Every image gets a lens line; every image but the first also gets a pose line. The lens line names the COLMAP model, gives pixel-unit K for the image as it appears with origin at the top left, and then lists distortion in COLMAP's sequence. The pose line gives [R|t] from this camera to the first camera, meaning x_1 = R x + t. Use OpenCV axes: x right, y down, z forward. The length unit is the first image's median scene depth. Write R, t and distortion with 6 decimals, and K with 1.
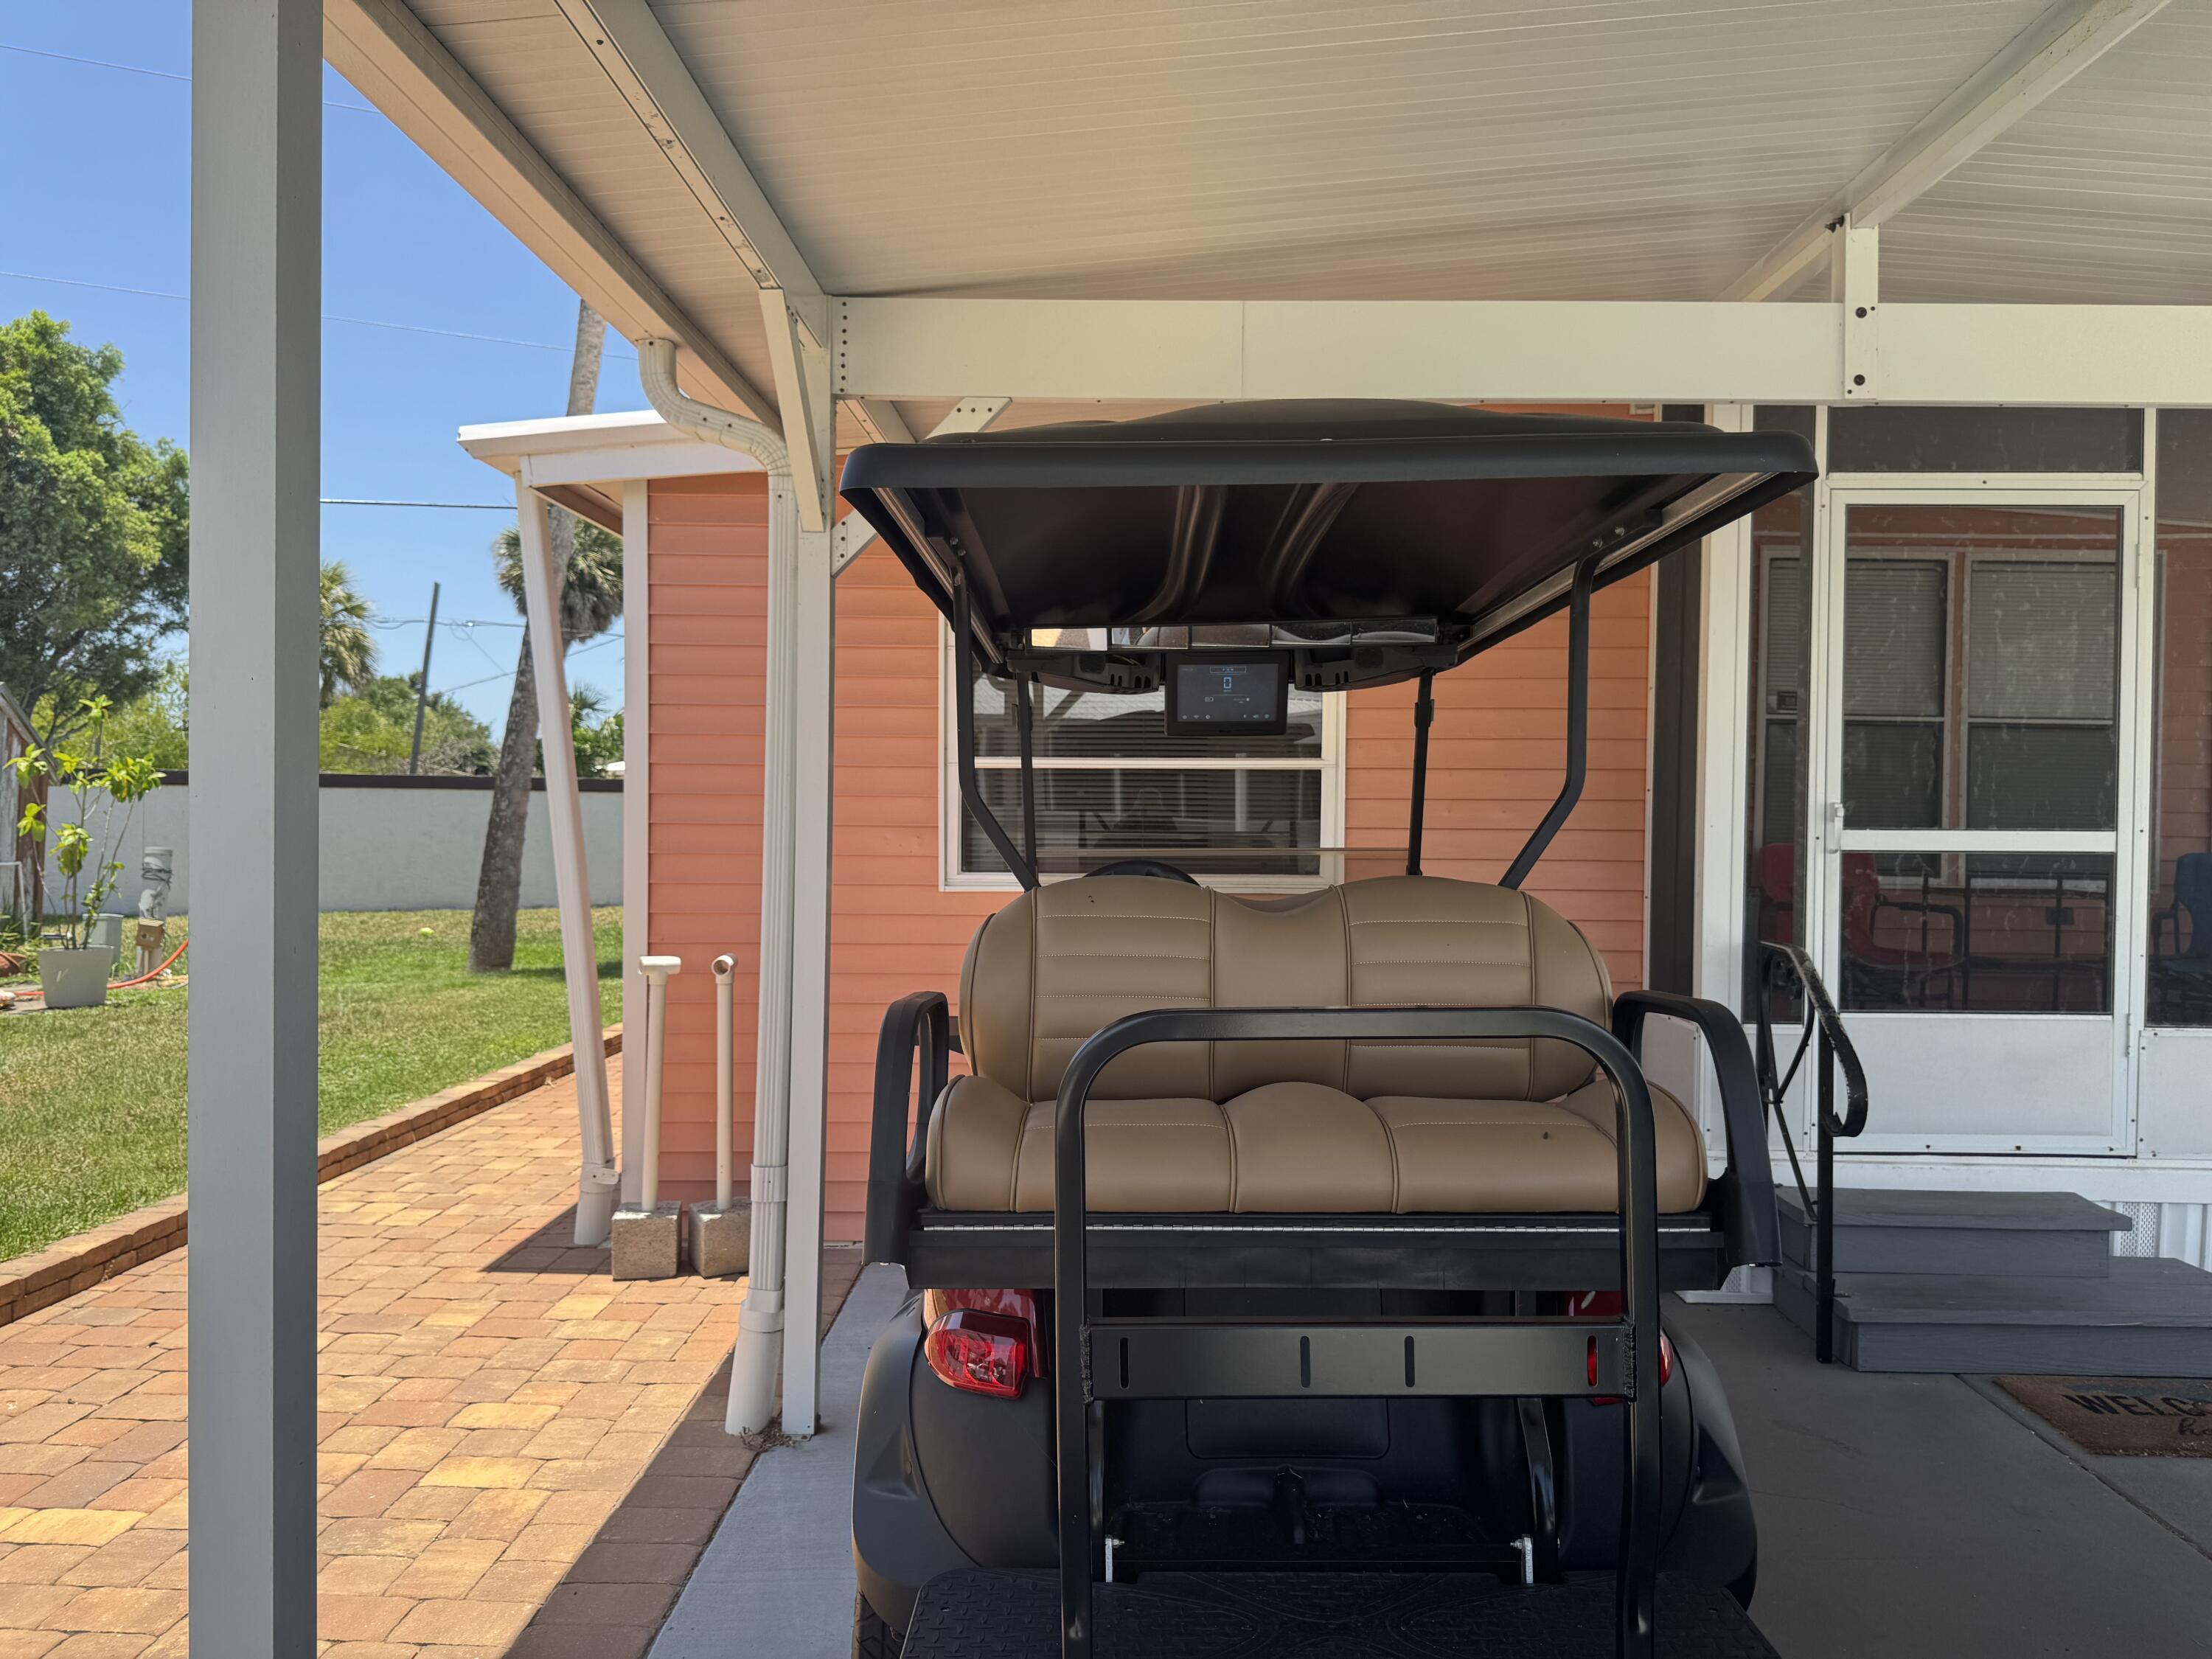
lens RADIAL K [[1557.9, 0, 1115.0], [0, 1557.9, 834.4], [0, 0, 1]] dist [0.034695, -0.042927]
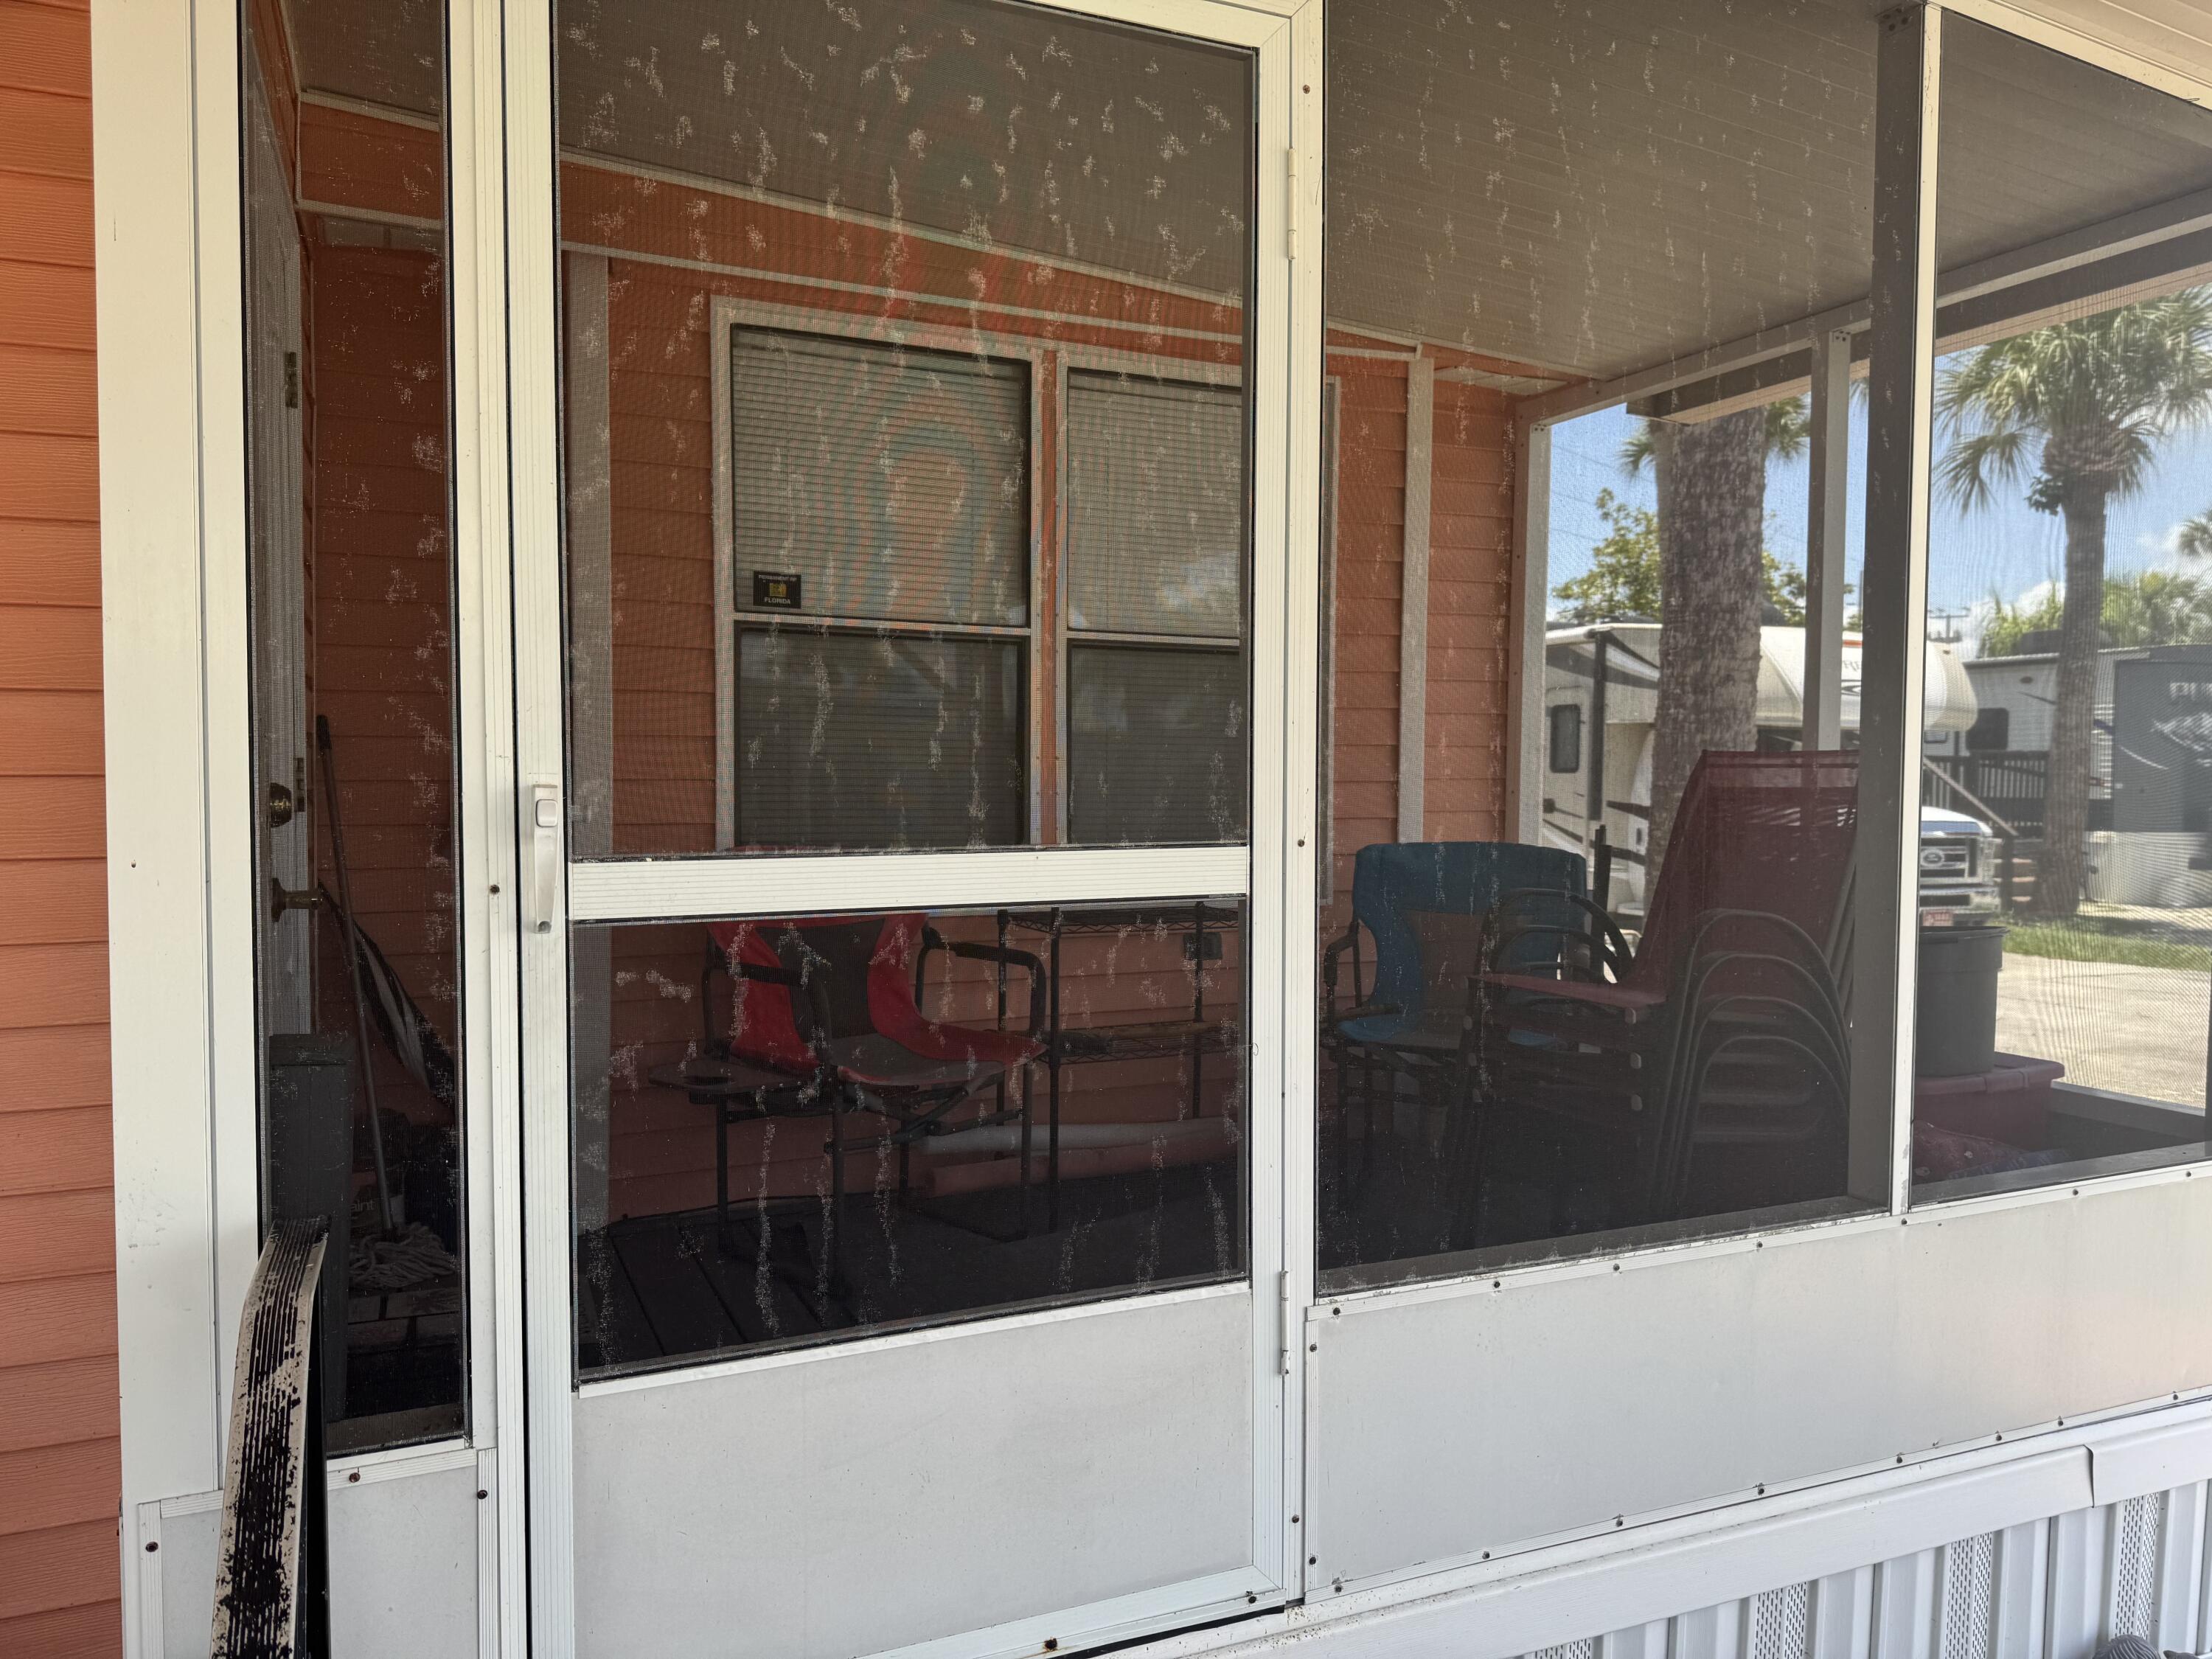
lens RADIAL K [[1557.9, 0, 1106.3], [0, 1557.9, 842.7], [0, 0, 1]] dist [0.034695, -0.042927]
pose [[0.902210, -0.027548, 0.430416, 0.422798], [0.014768, 0.999346, 0.033006, -0.017006], [-0.431044, -0.023422, 0.902027, 0.639181]]
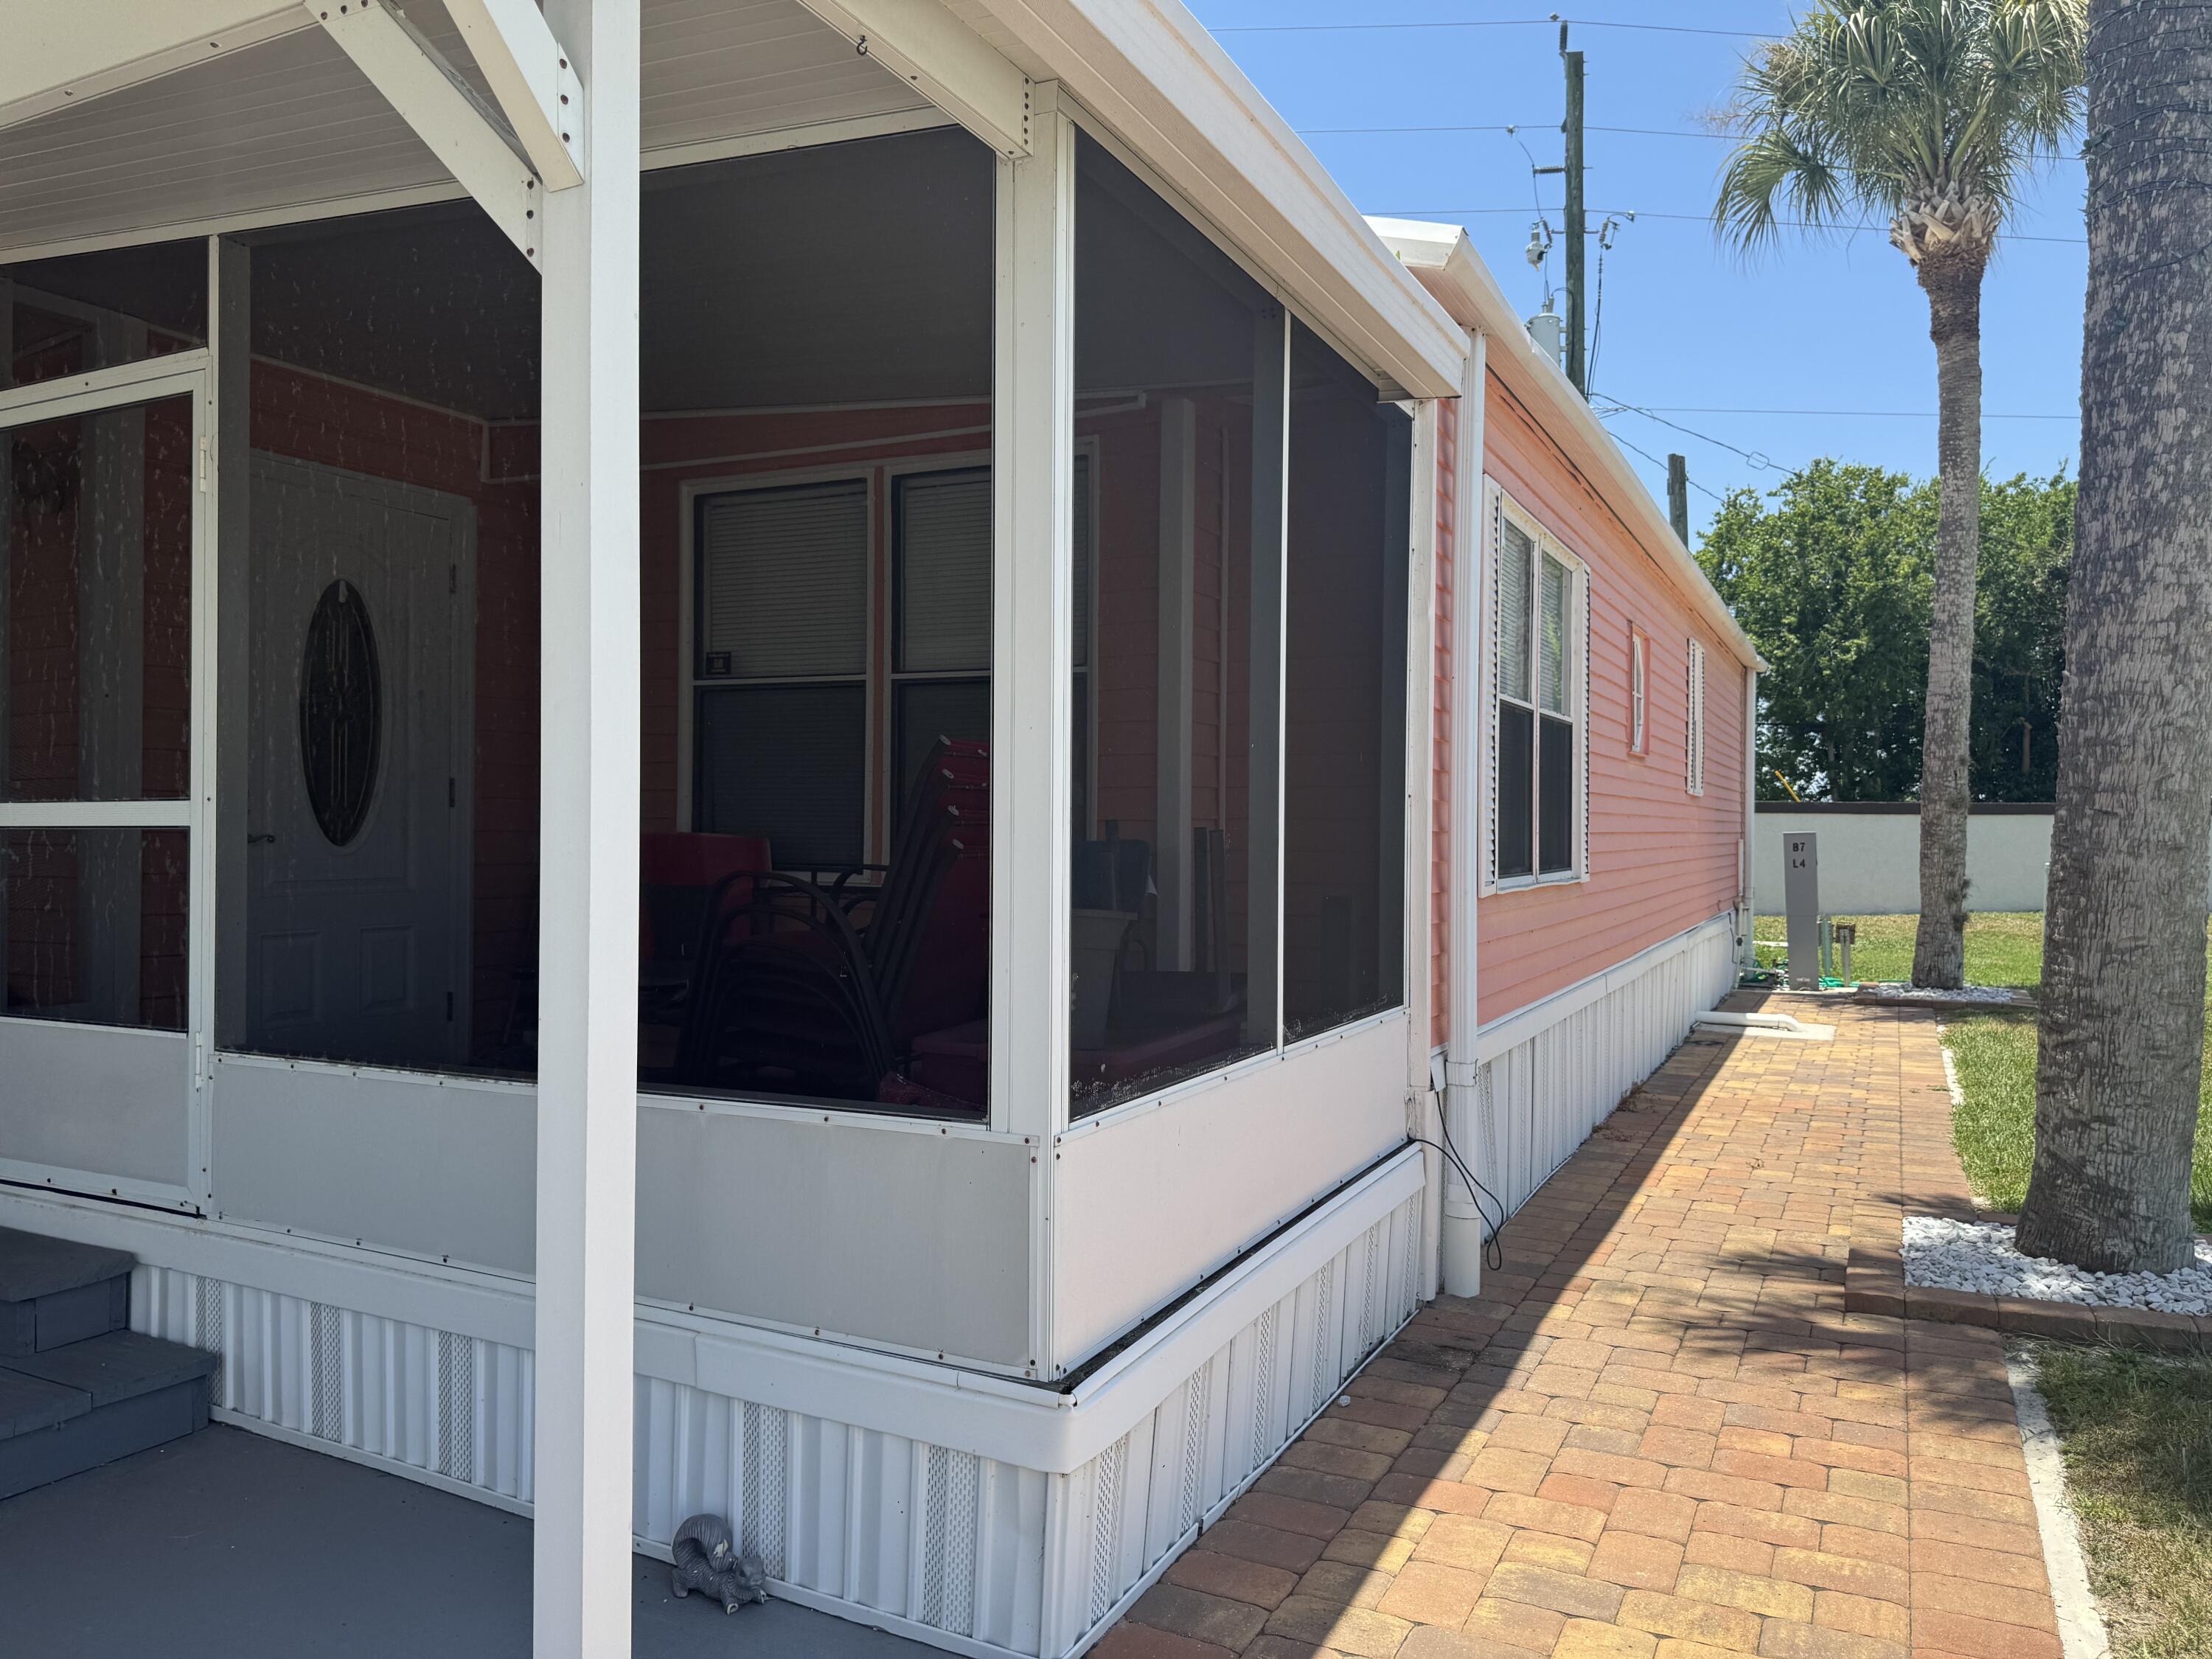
lens RADIAL K [[1557.9, 0, 1116.3], [0, 1557.9, 824.5], [0, 0, 1]] dist [0.034695, -0.042927]
pose [[0.909342, -0.007726, -0.415977, 1.387118], [-0.001152, 0.999777, -0.021089, 0.026140], [0.416047, 0.019656, 0.909131, 0.473407]]
